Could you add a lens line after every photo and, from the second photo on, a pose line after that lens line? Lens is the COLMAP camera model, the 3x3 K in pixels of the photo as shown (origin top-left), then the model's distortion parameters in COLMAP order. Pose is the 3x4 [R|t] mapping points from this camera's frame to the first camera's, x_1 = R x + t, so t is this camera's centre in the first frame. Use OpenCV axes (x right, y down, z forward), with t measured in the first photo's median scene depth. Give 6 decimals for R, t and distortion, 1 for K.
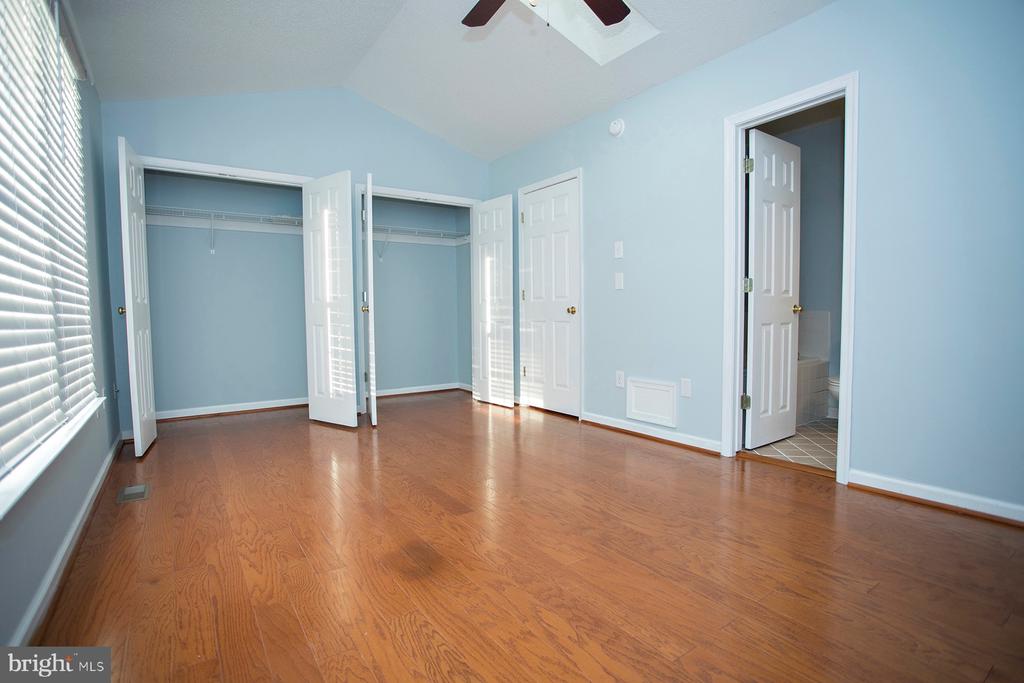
lens RADIAL K [[495.8, 0, 509.1], [0, 495.8, 343.0], [0, 0, 1]] dist [-0.071273, 0.029298]
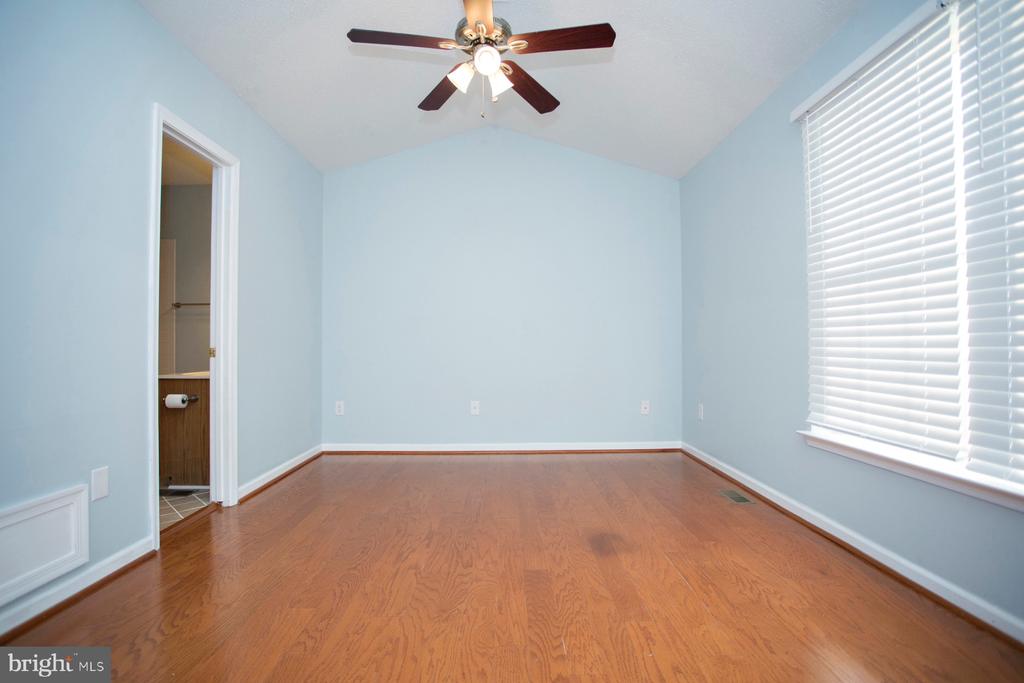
lens RADIAL K [[495.8, 0, 509.1], [0, 495.8, 343.0], [0, 0, 1]] dist [-0.071273, 0.029298]
pose [[-0.829144, 0.023580, 0.558537, -0.309379], [0.048783, 0.998351, 0.030270, -0.059134], [-0.556902, 0.052346, -0.828927, 0.960002]]
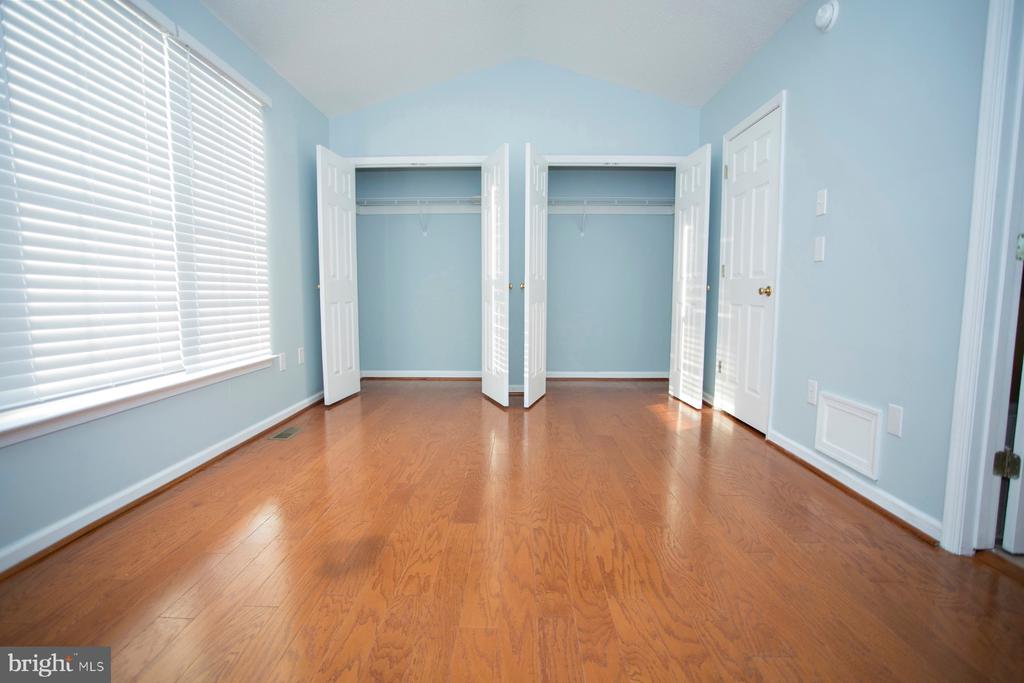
lens RADIAL K [[496.6, 0, 508.4], [0, 496.6, 347.5], [0, 0, 1]] dist [-0.073337, 0.028750]
pose [[0.809406, 0.076215, -0.582283, 0.249345], [-0.045078, 0.996680, 0.067794, -0.014384], [0.585517, -0.028624, 0.810155, 0.188527]]
